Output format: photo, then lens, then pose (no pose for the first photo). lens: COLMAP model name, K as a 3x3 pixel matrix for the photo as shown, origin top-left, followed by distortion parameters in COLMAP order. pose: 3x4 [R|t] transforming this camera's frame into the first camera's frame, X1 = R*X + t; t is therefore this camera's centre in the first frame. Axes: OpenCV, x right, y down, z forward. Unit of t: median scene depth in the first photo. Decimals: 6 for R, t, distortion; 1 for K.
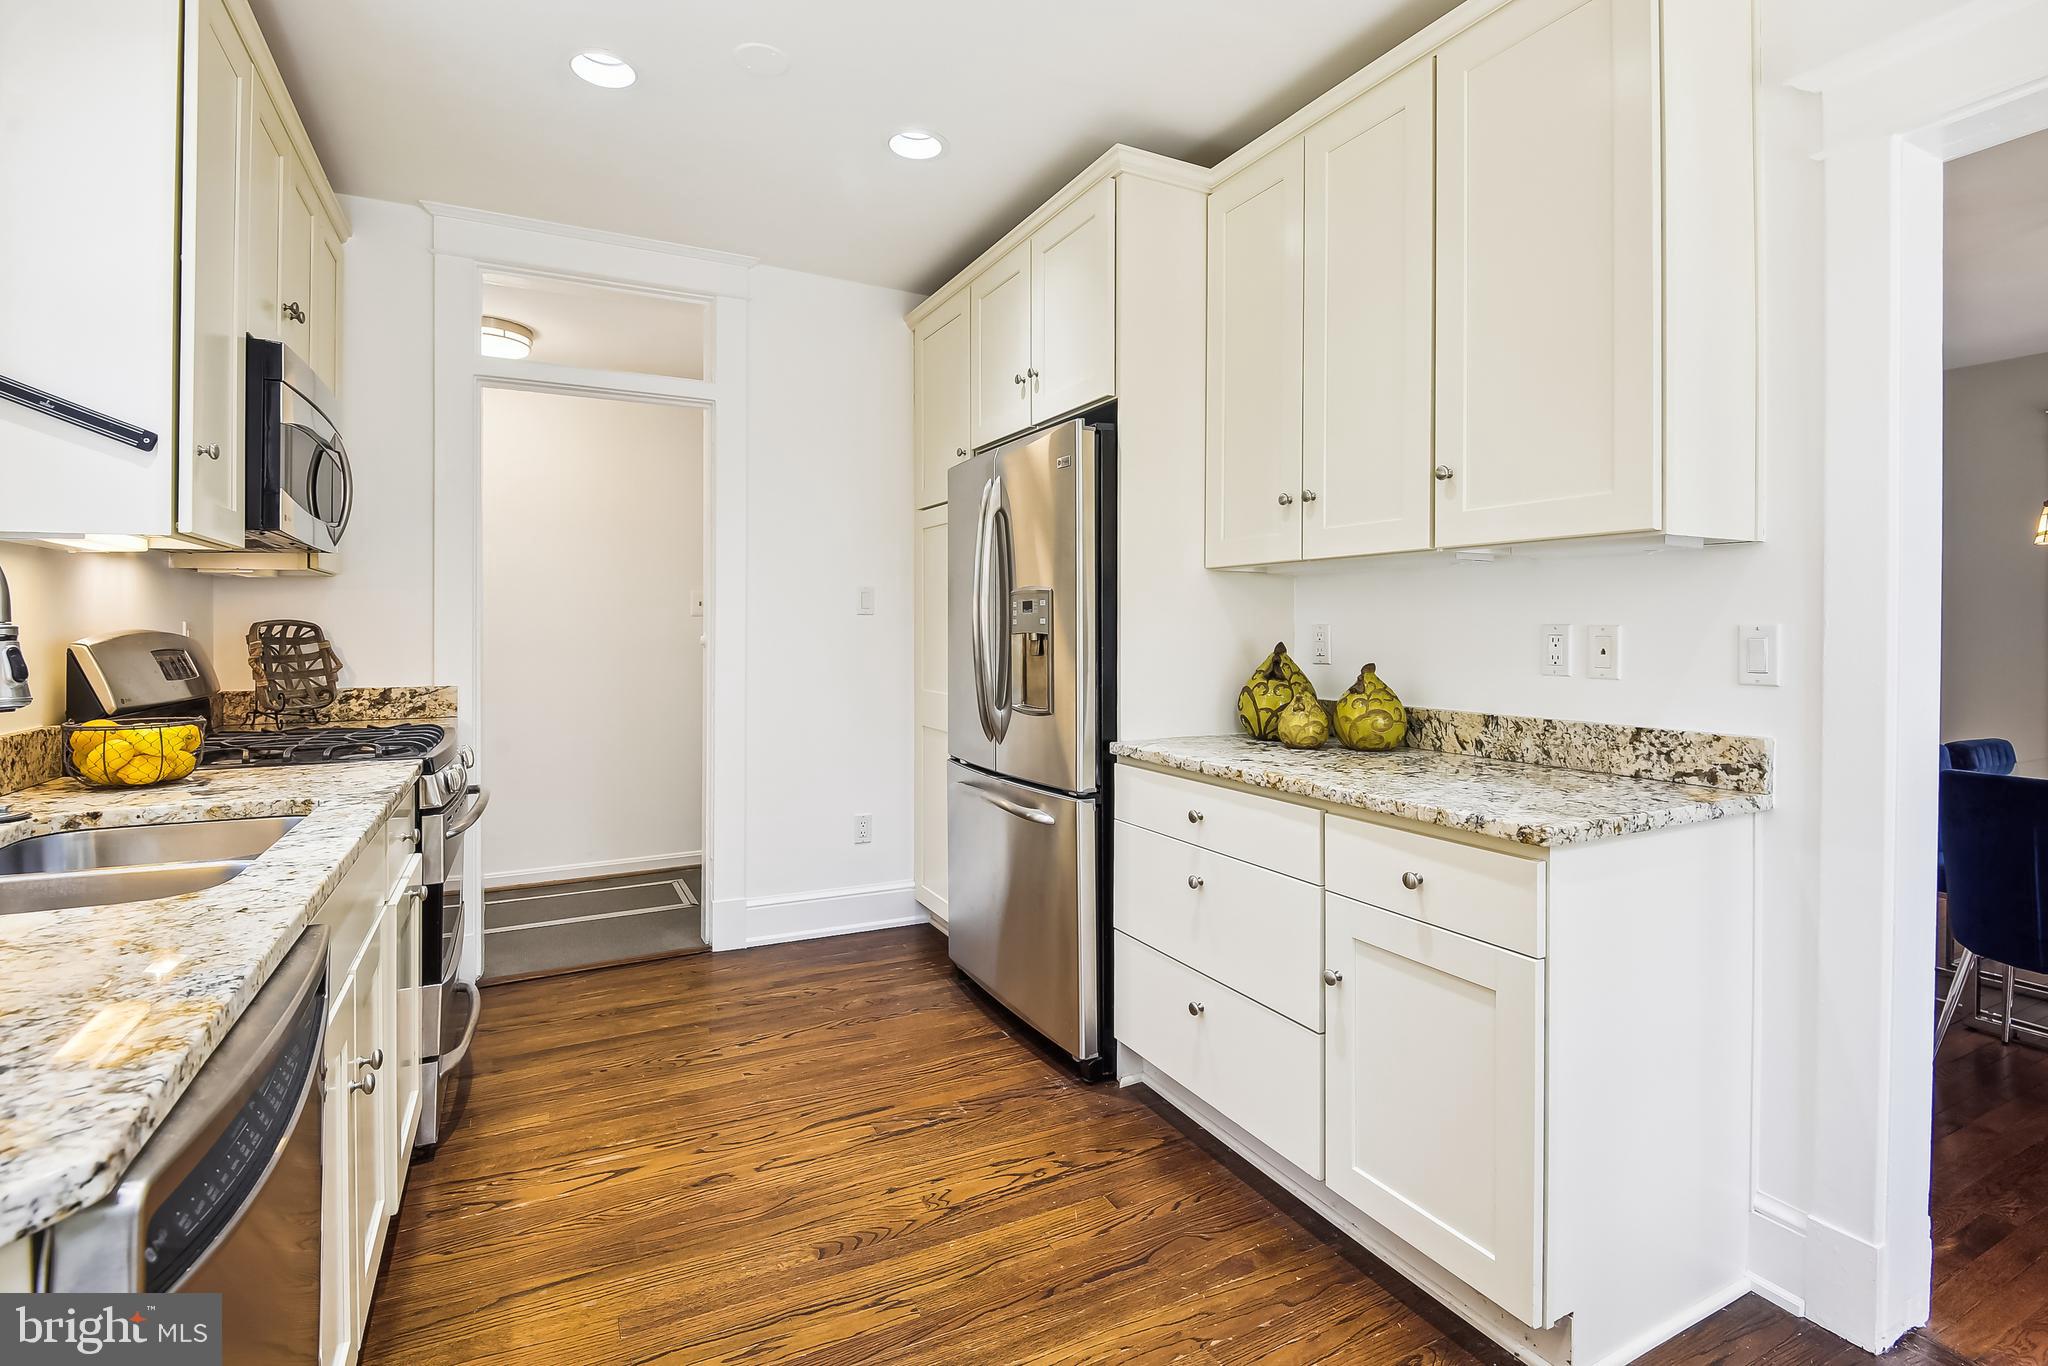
lens RADIAL K [[973.4, 0, 1028.5], [0, 973.4, 604.8], [0, 0, 1]] dist [0.000026, -0.000561]
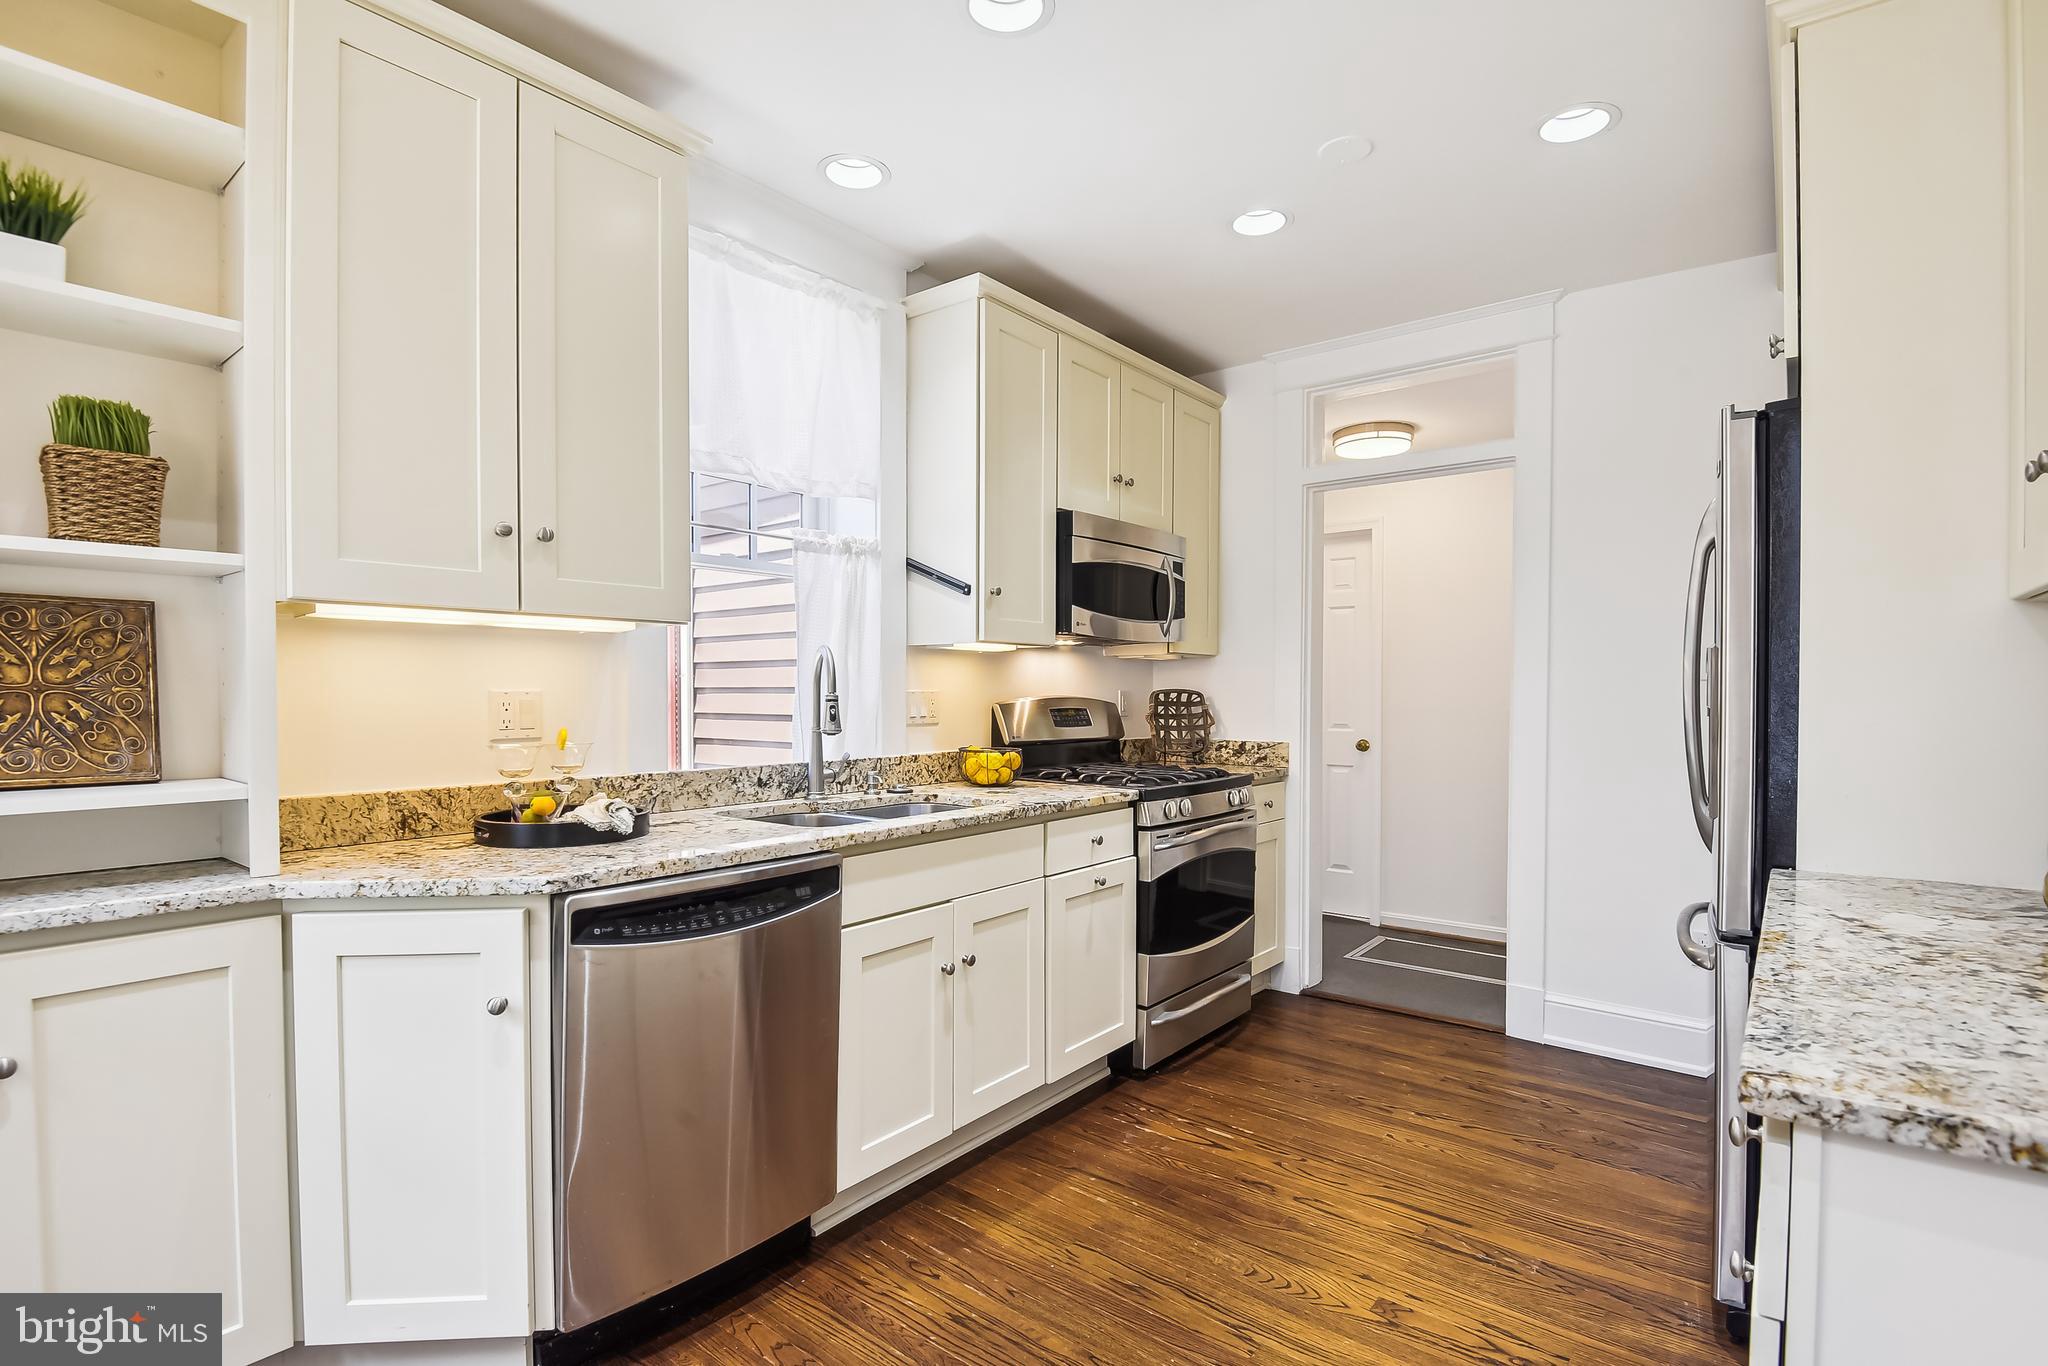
lens RADIAL K [[987.0, 0, 1023.5], [0, 987.0, 647.3], [0, 0, 1]] dist [0.000131, -0.000471]
pose [[0.411657, -0.035711, -0.910639, 0.463645], [0.016839, 0.999359, -0.031578, -0.004044], [0.911183, -0.002335, 0.411995, 0.200957]]
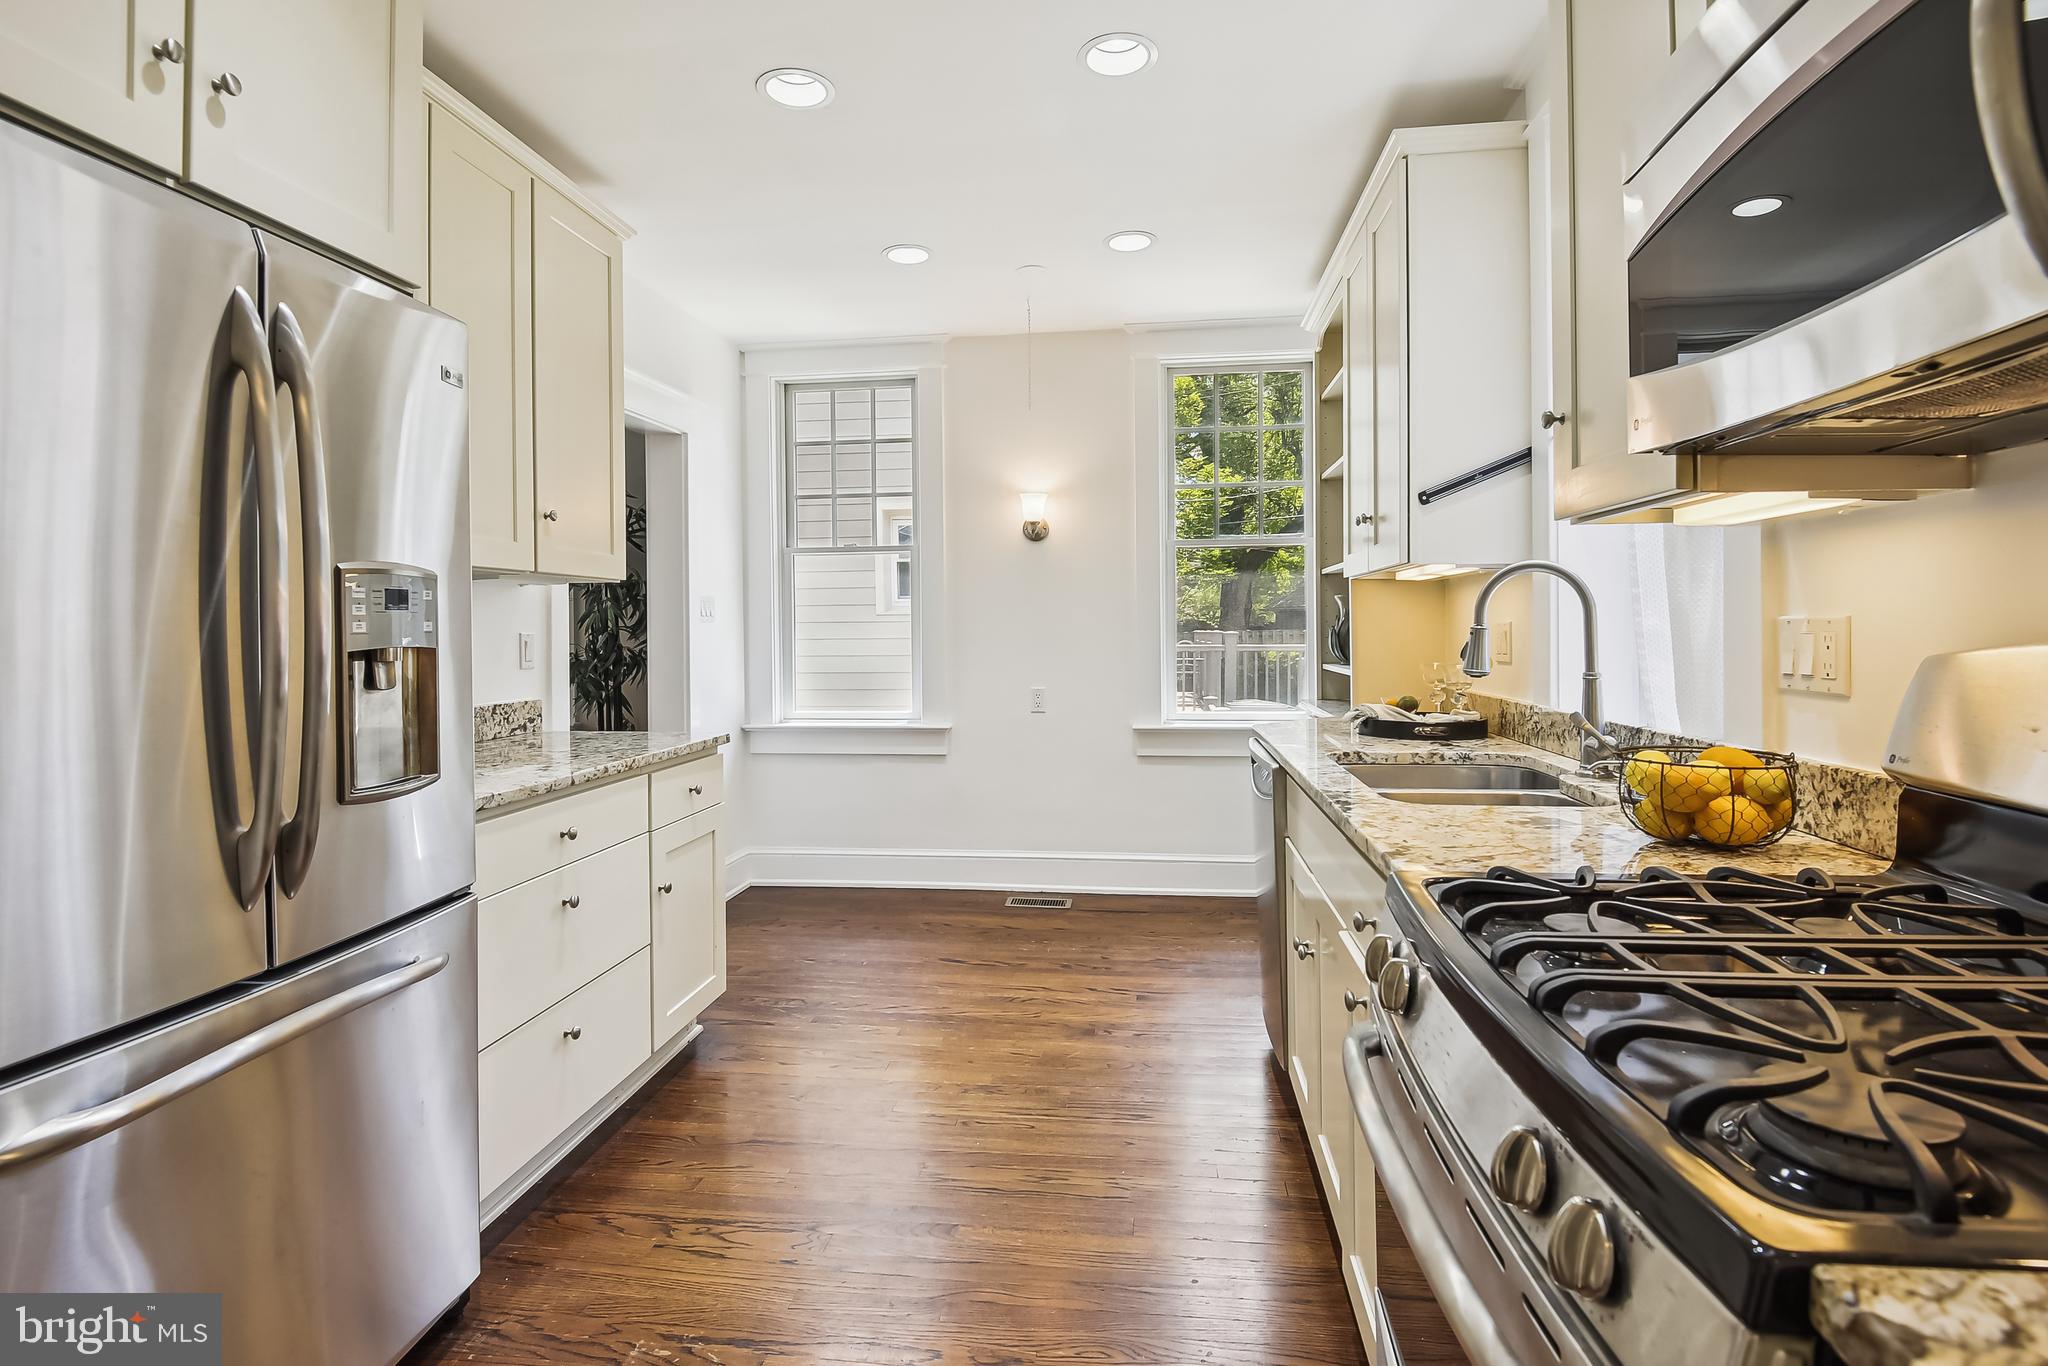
lens RADIAL K [[987.0, 0, 1023.5], [0, 987.0, 647.3], [0, 0, 1]] dist [0.000131, -0.000471]
pose [[-0.824419, -0.002645, 0.565974, -0.584373], [-0.002194, 0.999997, 0.001477, 0.026510], [-0.565976, -0.000025, -0.824422, 1.222110]]
